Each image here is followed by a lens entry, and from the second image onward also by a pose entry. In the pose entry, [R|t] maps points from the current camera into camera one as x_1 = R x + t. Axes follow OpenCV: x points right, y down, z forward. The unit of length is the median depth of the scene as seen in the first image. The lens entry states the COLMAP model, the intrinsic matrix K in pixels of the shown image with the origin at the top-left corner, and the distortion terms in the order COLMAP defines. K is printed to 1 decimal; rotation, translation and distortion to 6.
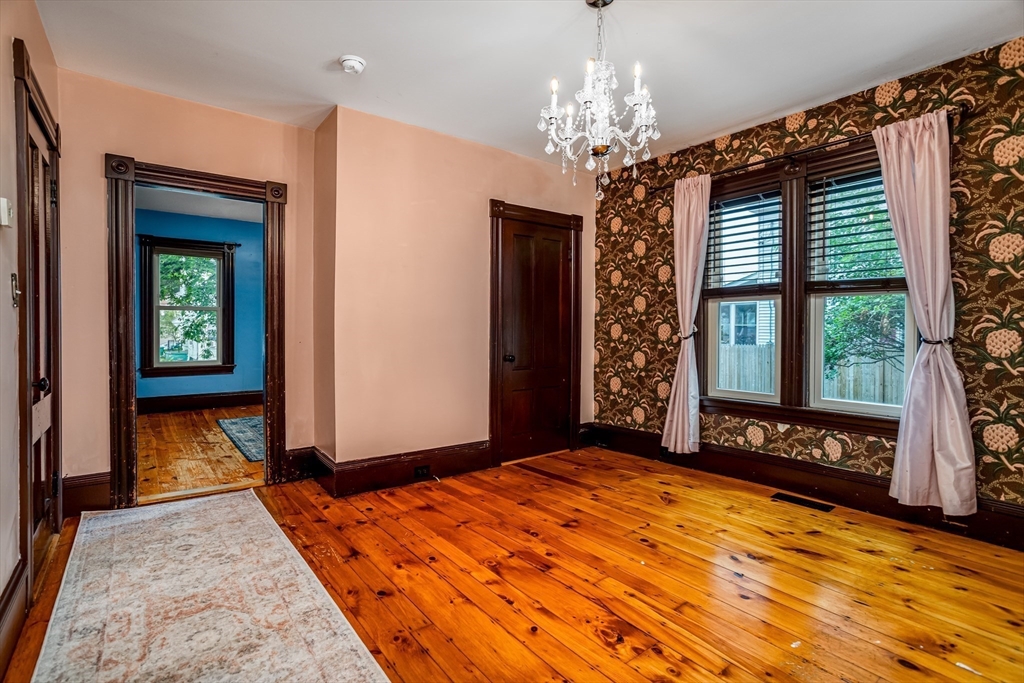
lens RADIAL K [[496.0, 0, 508.7], [0, 496.0, 343.6], [0, 0, 1]] dist [-0.057740, 0.034756]
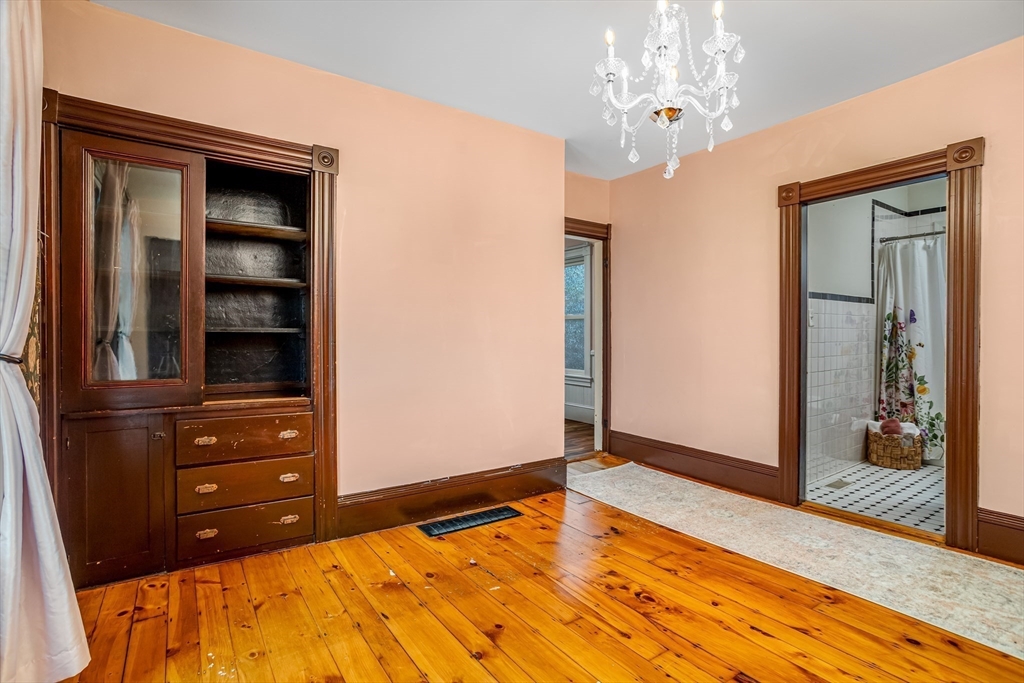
lens RADIAL K [[496.0, 0, 508.7], [0, 496.0, 343.6], [0, 0, 1]] dist [-0.057740, 0.034756]
pose [[-0.997928, -0.008582, 0.063767, 0.268868], [-0.005993, 0.999154, 0.040683, -0.032920], [-0.064062, 0.040217, -0.997135, 1.241858]]
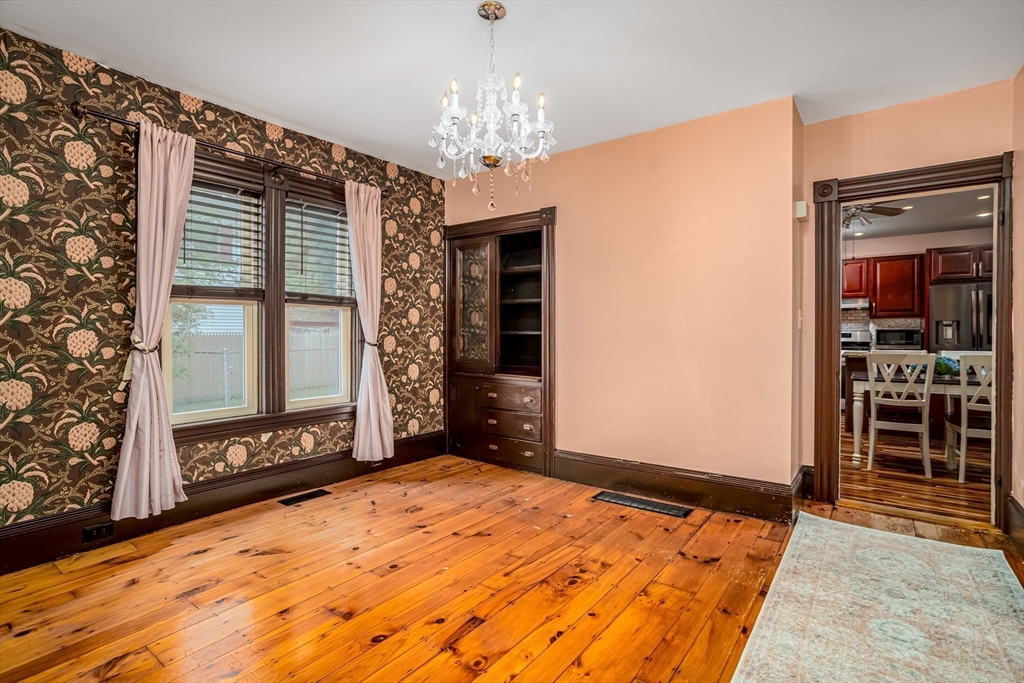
lens RADIAL K [[496.0, 0, 508.7], [0, 496.0, 343.6], [0, 0, 1]] dist [-0.057740, 0.034756]
pose [[-0.269117, -0.028276, 0.962692, -0.556265], [0.022536, 0.999110, 0.035646, -0.043293], [-0.962844, 0.031288, -0.268240, 0.853724]]
